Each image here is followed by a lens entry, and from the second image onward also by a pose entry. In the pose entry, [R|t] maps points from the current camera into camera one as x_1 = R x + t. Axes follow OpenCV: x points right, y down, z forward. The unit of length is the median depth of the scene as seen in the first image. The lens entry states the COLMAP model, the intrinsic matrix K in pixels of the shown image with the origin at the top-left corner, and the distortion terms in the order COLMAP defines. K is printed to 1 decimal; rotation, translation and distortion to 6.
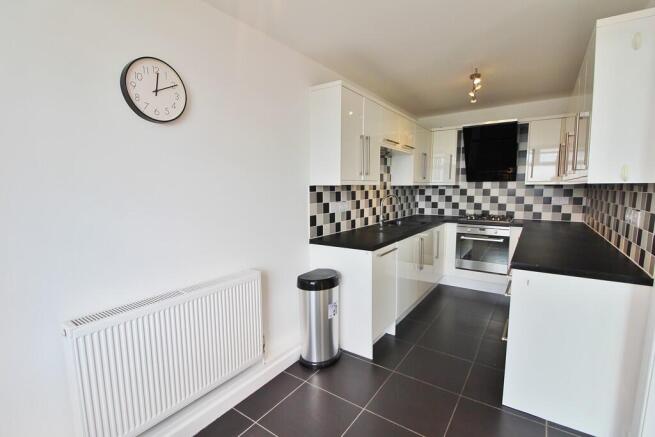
lens RADIAL K [[303.3, 0, 324.0], [0, 303.3, 221.6], [0, 0, 1]] dist [-0.014684, -0.000791]
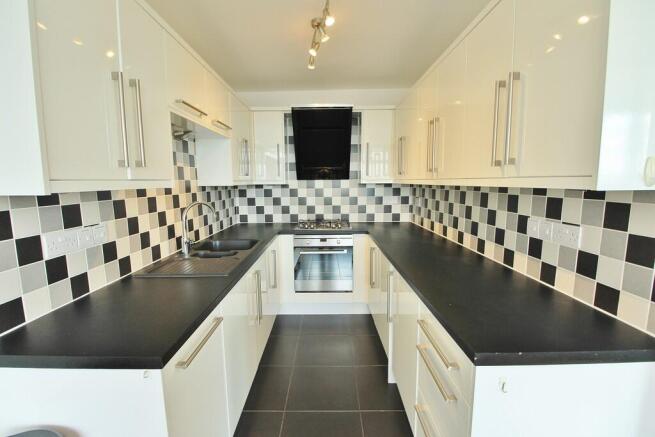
lens RADIAL K [[303.3, 0, 324.0], [0, 303.3, 221.6], [0, 0, 1]] dist [-0.014684, -0.000791]
pose [[0.821514, -0.075218, 0.565205, 0.073604], [0.068269, 0.997105, 0.033469, -0.047837], [-0.566086, 0.011091, 0.824271, 0.328170]]
